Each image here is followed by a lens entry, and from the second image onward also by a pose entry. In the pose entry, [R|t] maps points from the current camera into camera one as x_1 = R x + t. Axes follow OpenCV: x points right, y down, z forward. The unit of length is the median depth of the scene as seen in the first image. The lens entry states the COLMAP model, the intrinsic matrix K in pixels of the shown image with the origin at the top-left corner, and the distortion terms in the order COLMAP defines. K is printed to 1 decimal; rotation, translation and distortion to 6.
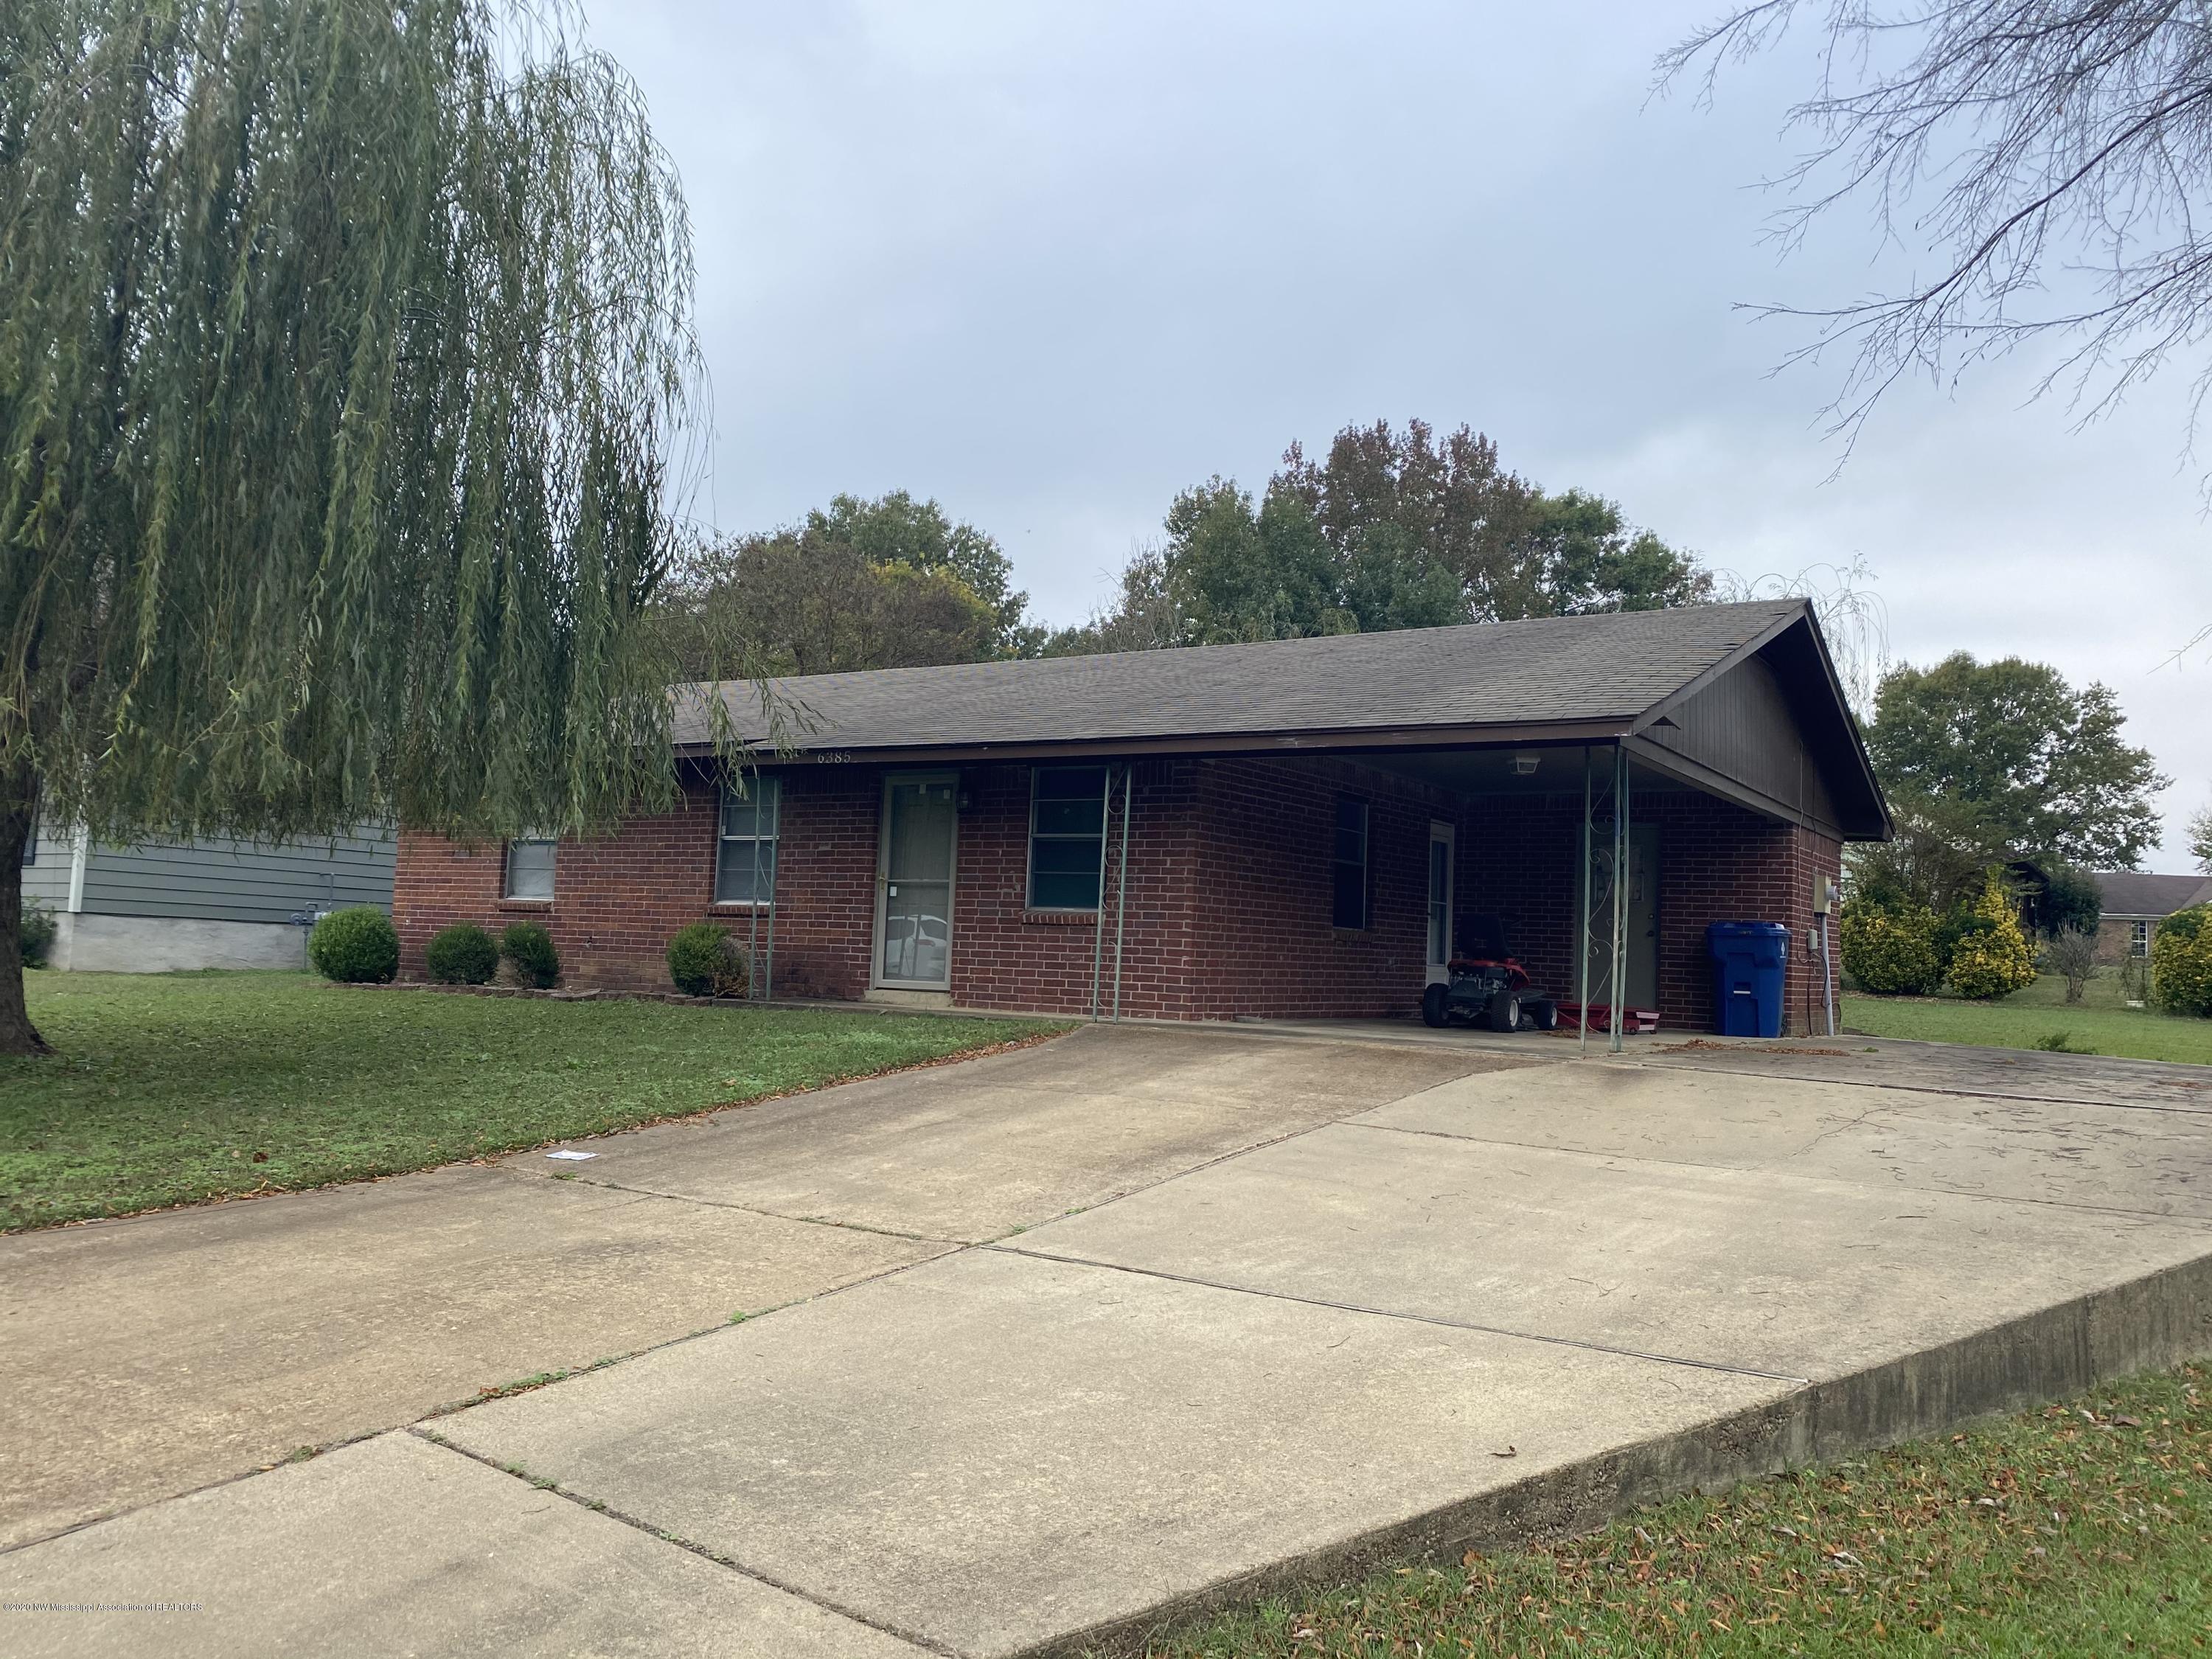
lens RADIAL K [[1680.0, 0, 1106.0], [0, 1680.0, 829.5], [0, 0, 1]] dist [0.101631, -0.114240]
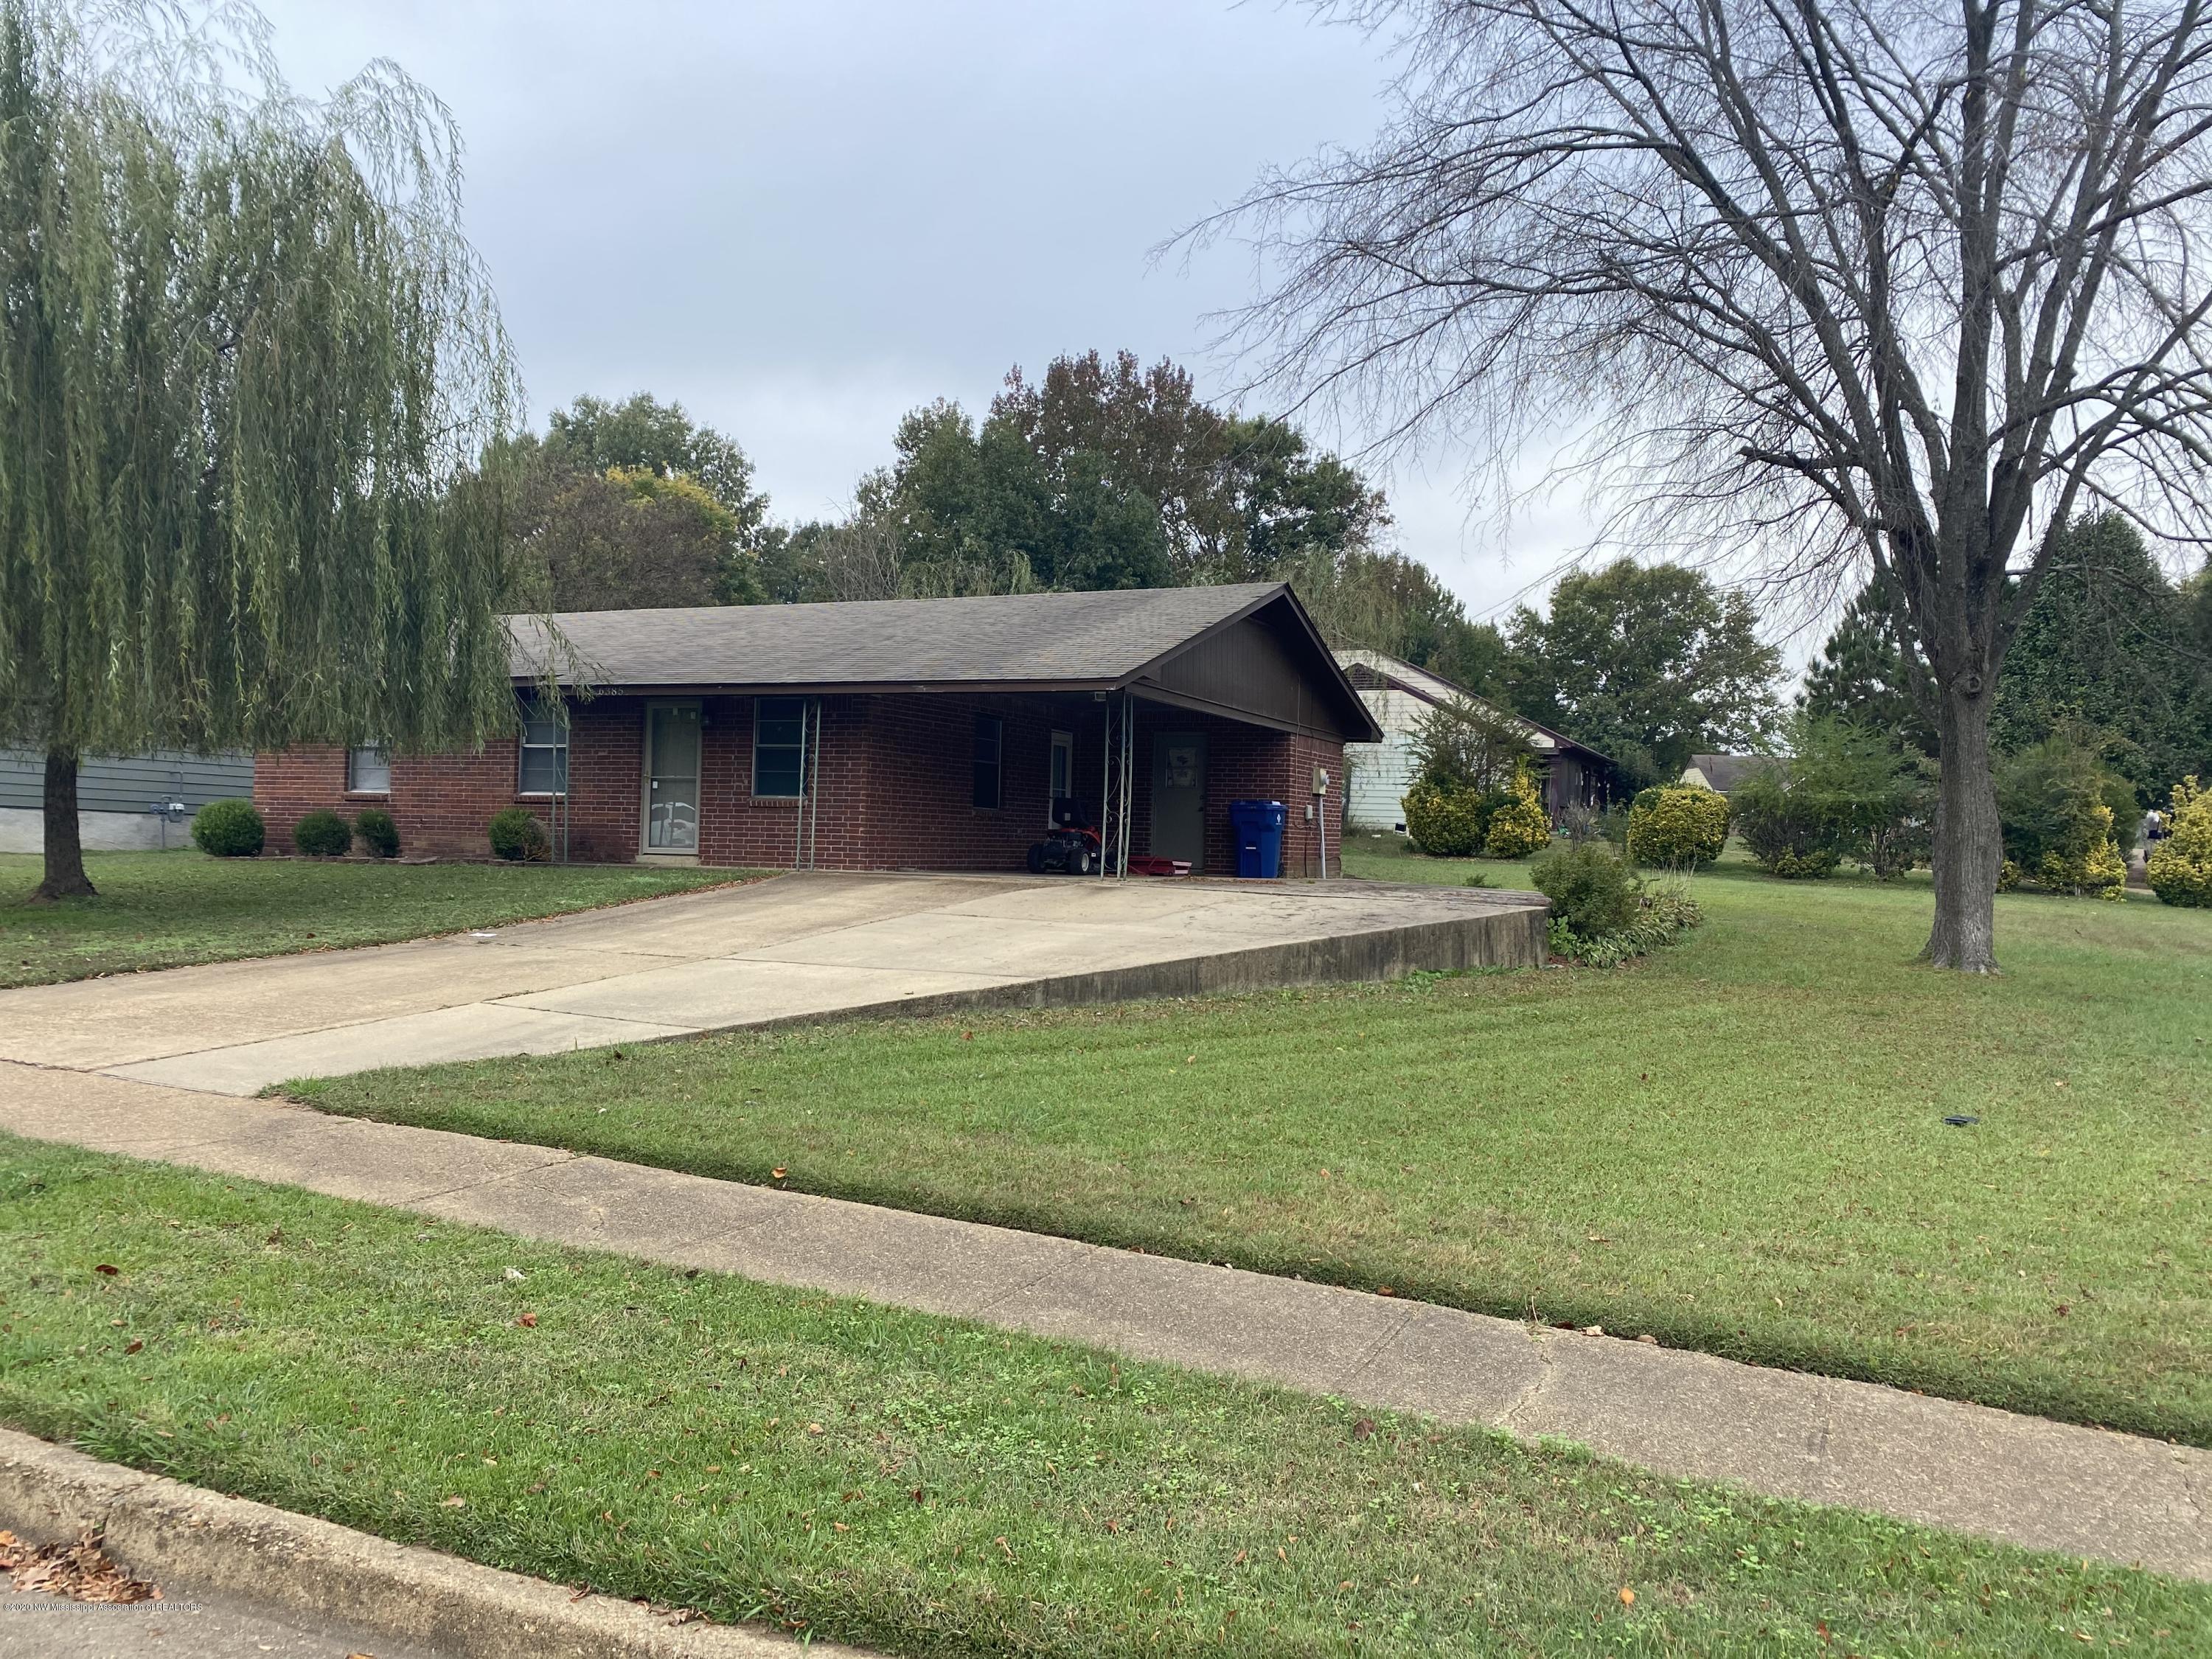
lens RADIAL K [[1683.6, 0, 1106.0], [0, 1683.6, 829.5], [0, 0, 1]] dist [-0.000575, -0.003748]
pose [[0.989445, -0.011543, 0.144451, 0.038159], [0.001770, 0.997711, 0.067602, -0.018210], [-0.144901, -0.066633, 0.987200, -0.400677]]
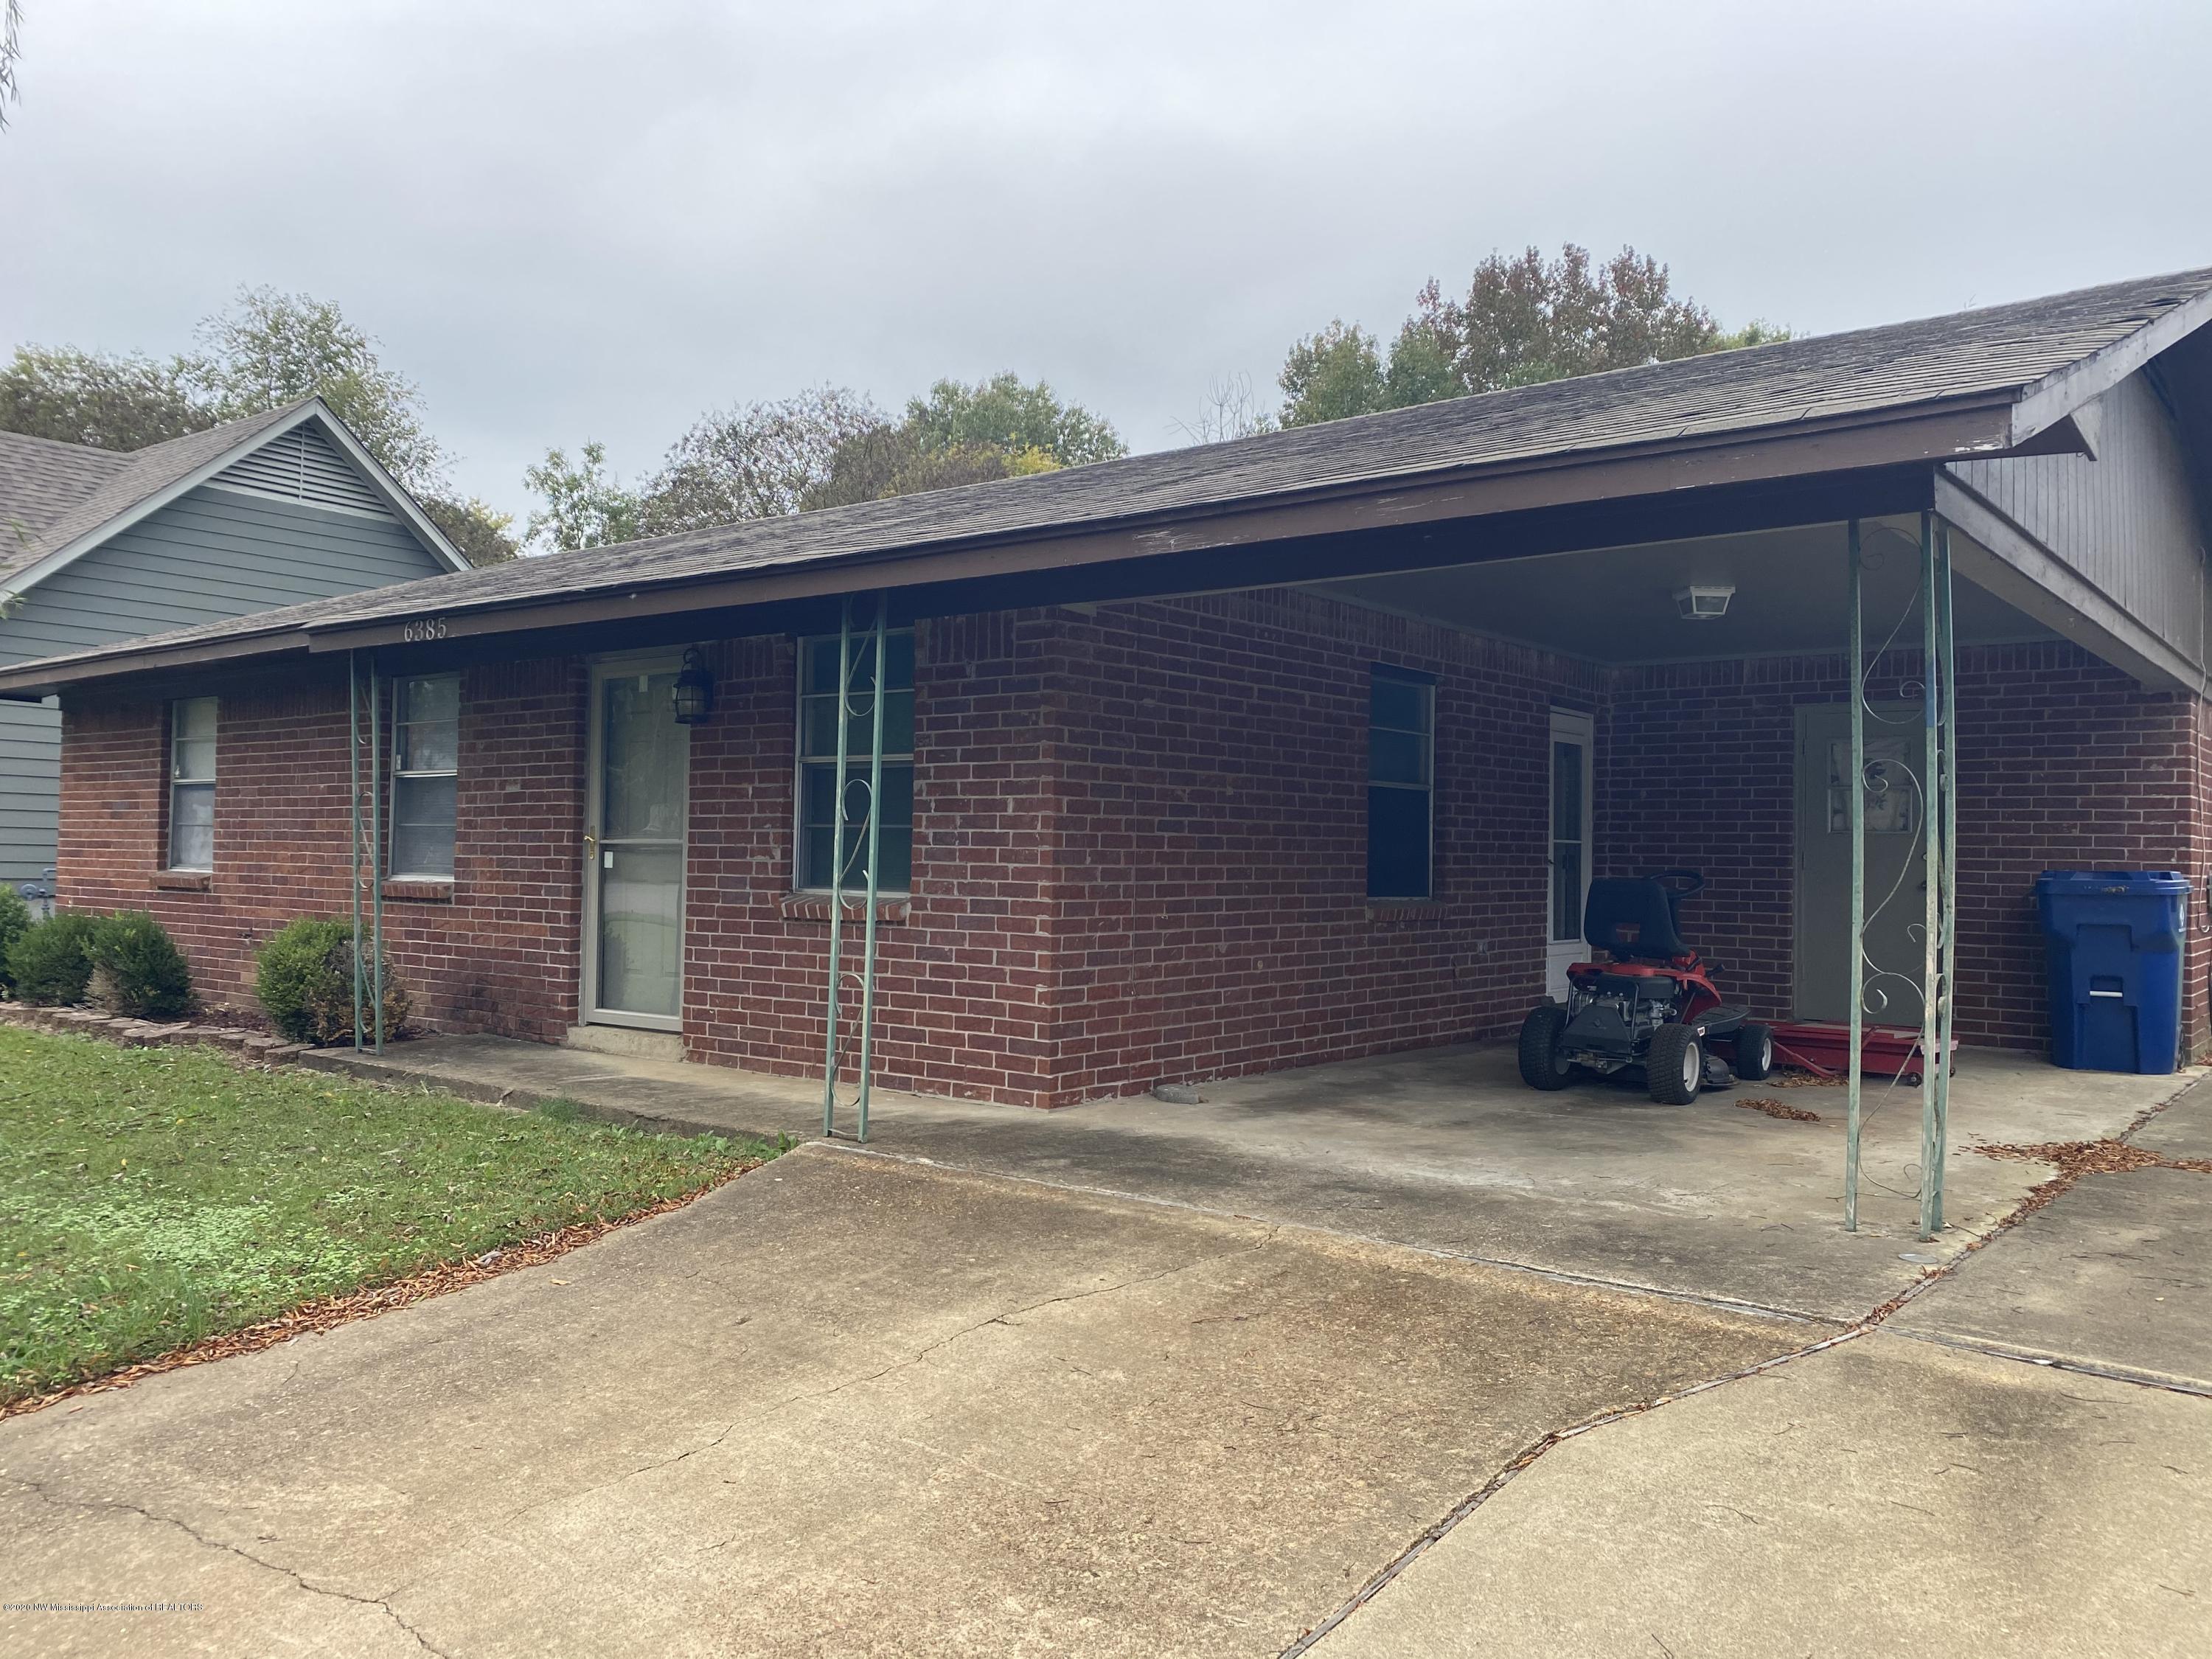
lens RADIAL K [[1683.8, 0, 1106.0], [0, 1683.8, 829.5], [0, 0, 1]] dist [0.074375, -0.122209]
pose [[0.994693, -0.027107, -0.099250, 0.097931], [0.032607, 0.997997, 0.054215, -0.000287], [0.097581, -0.057164, 0.993584, 0.394686]]
